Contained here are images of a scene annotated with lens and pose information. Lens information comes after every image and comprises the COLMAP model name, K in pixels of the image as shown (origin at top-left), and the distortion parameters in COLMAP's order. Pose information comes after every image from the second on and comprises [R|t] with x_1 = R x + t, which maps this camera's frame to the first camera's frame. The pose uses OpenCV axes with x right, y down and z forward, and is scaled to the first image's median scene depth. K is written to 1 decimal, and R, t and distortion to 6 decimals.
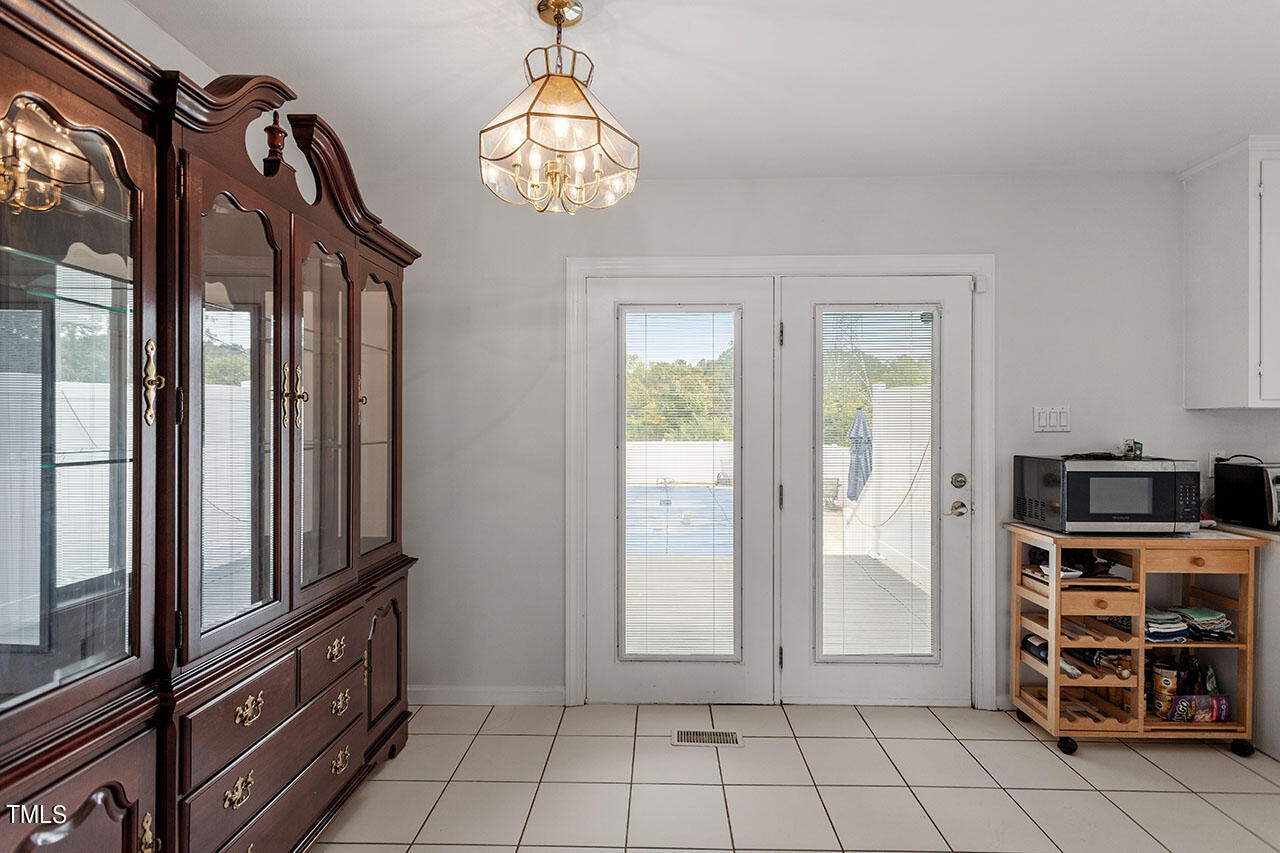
lens RADIAL K [[612.8, 0, 644.4], [0, 612.8, 426.6], [0, 0, 1]] dist [-0.000100, 0.002152]
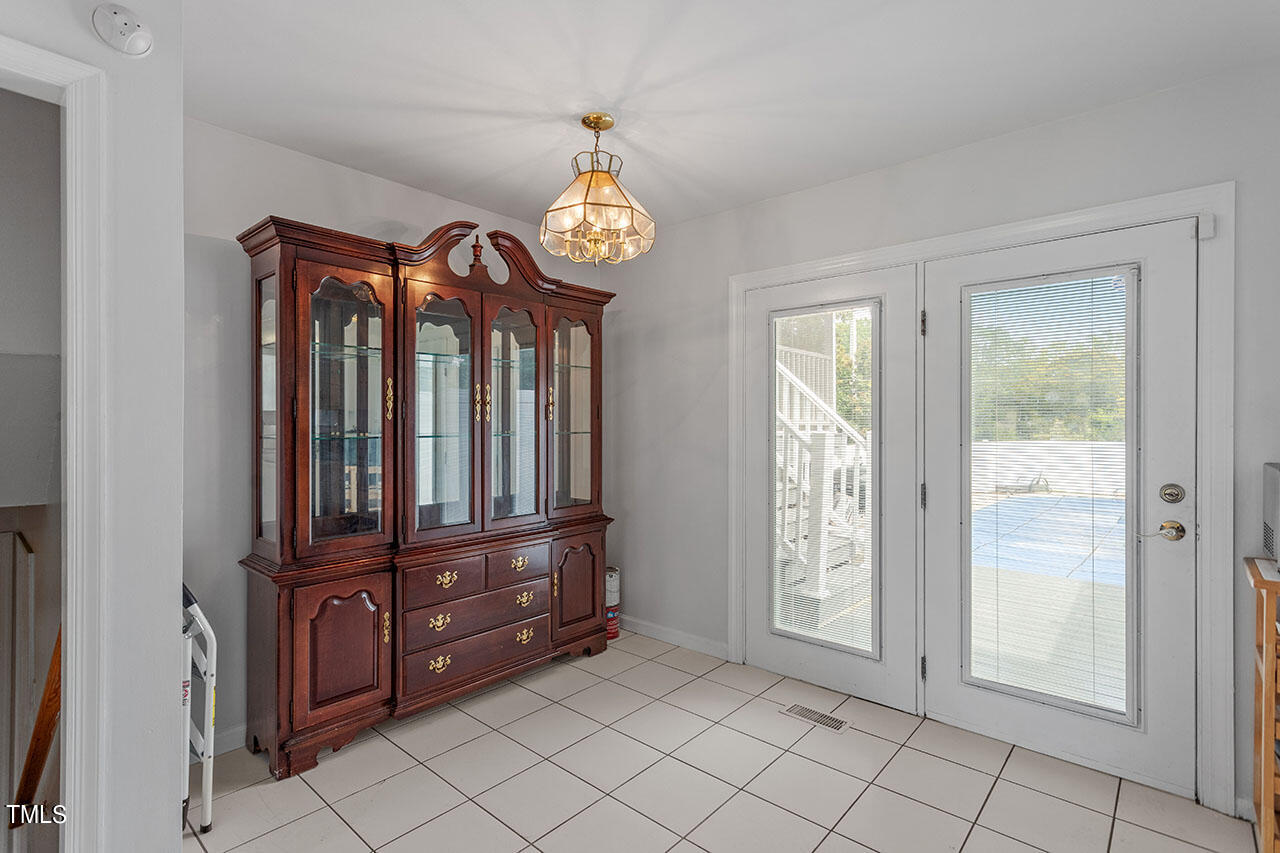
lens RADIAL K [[612.8, 0, 639.1], [0, 612.8, 424.5], [0, 0, 1]] dist [-0.000100, 0.002152]
pose [[0.762659, 0.002424, -0.646796, 0.501140], [-0.002031, 0.999997, 0.001353, 0.003858], [0.646798, 0.000282, 0.762662, 0.000523]]
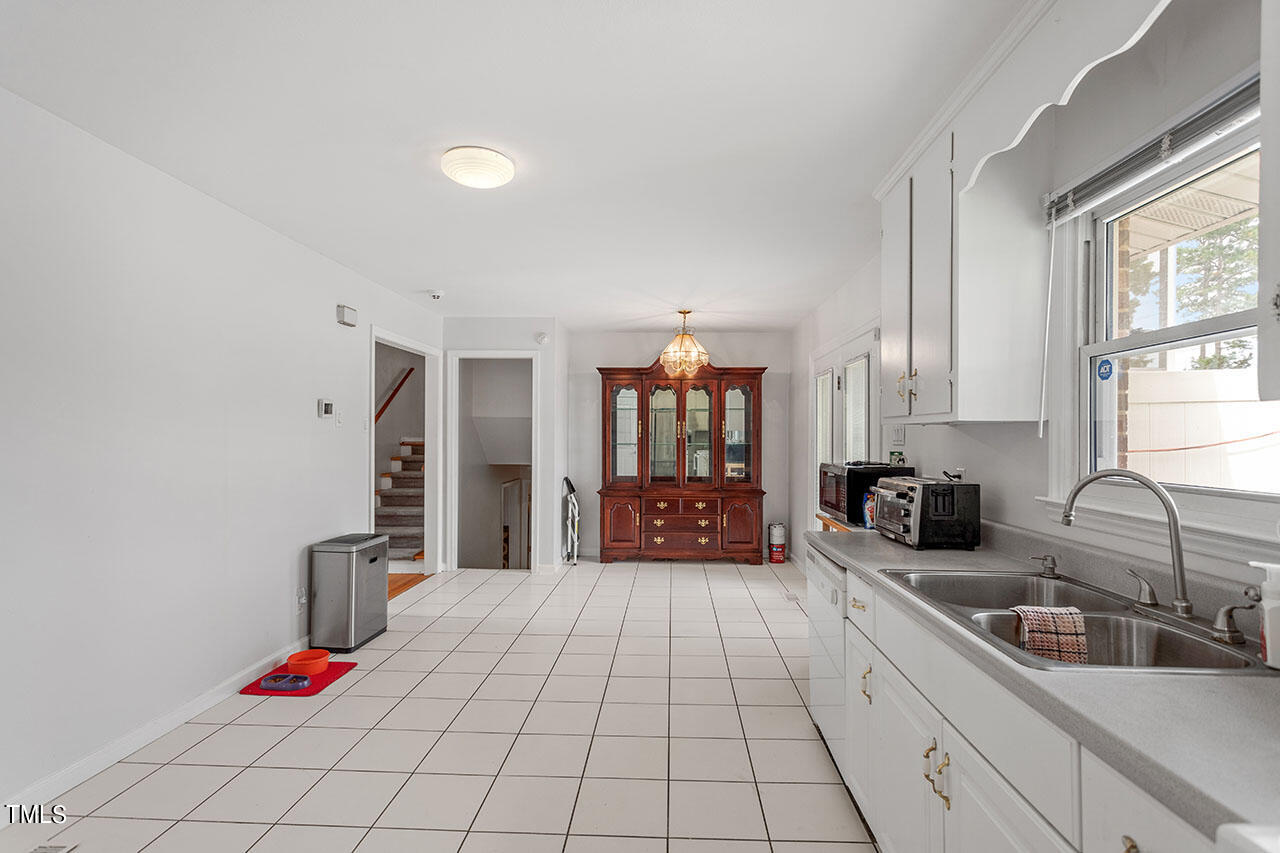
lens RADIAL K [[612.8, 0, 635.8], [0, 612.8, 434.1], [0, 0, 1]] dist [-0.000100, 0.002152]
pose [[-0.046371, -0.002073, -0.998922, 1.902819], [-0.004690, 0.999987, -0.001858, -0.008751], [0.998913, 0.004598, -0.046380, 0.540947]]
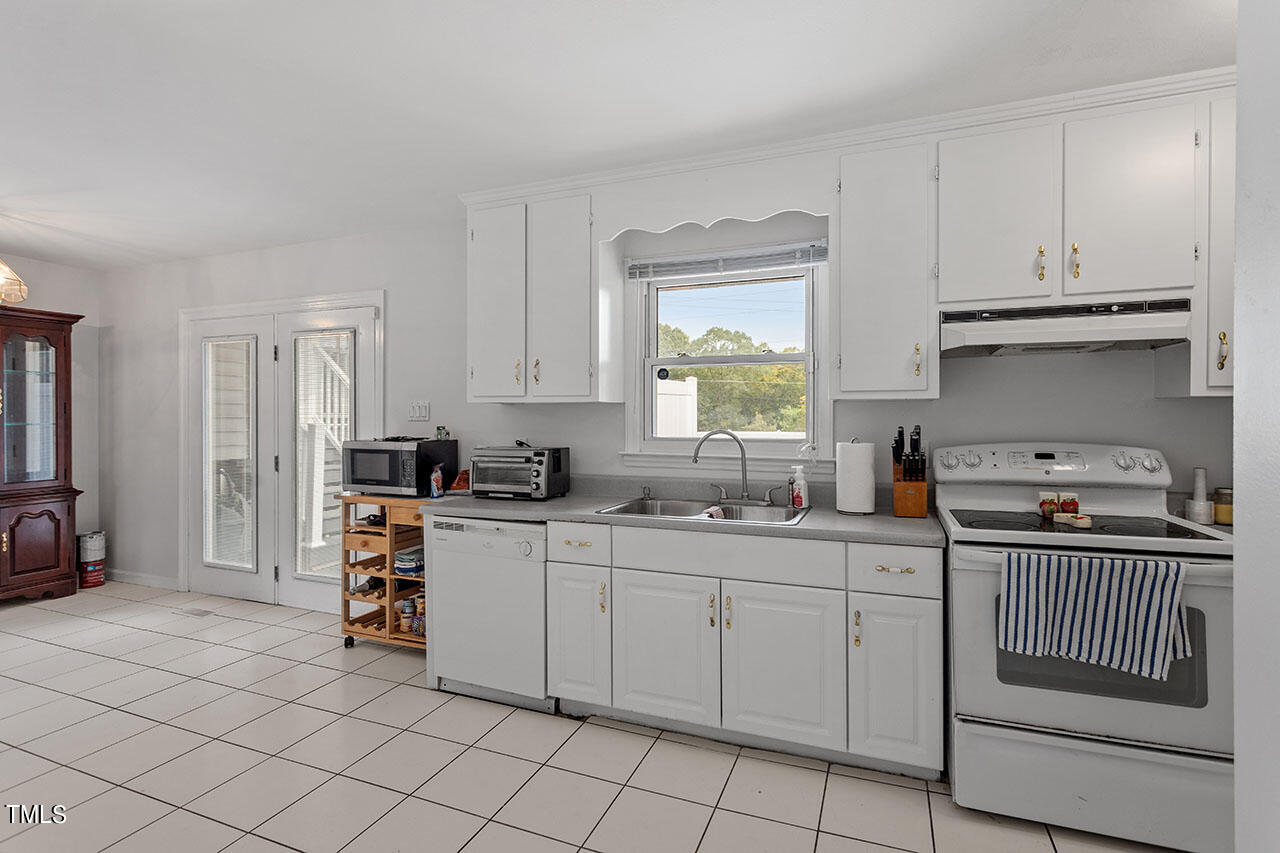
lens RADIAL K [[612.8, 0, 643.4], [0, 612.8, 417.1], [0, 0, 1]] dist [-0.000100, 0.002152]
pose [[0.938075, 0.003980, -0.346409, 1.572969], [-0.004305, 0.999991, -0.000167, -0.001631], [0.346405, 0.001647, 0.938084, -0.078041]]
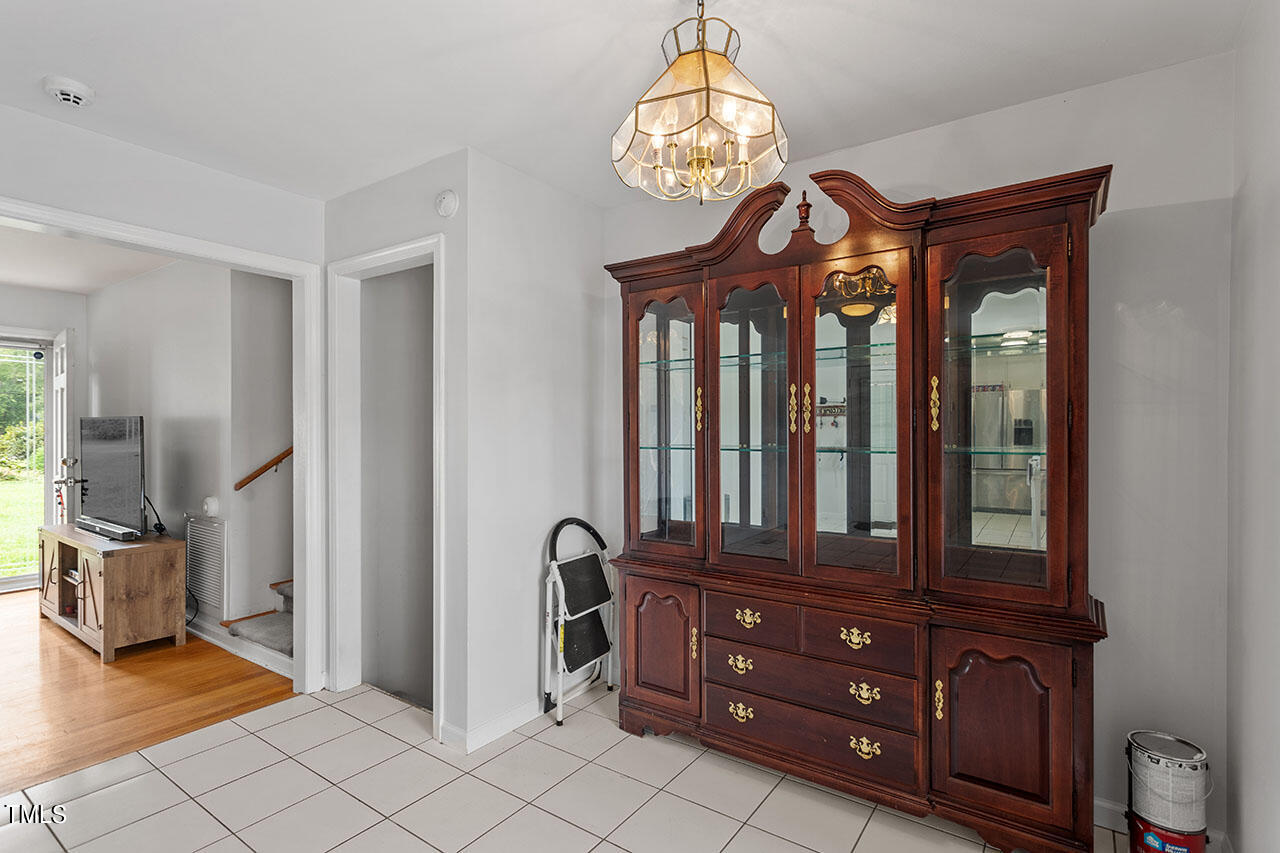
lens RADIAL K [[612.8, 0, 639.3], [0, 612.8, 432.9], [0, 0, 1]] dist [-0.000100, 0.002152]
pose [[-0.558618, 0.004190, -0.829414, 0.409343], [0.000576, 0.999989, 0.004663, -0.001593], [0.829425, 0.002127, -0.558615, 0.866484]]
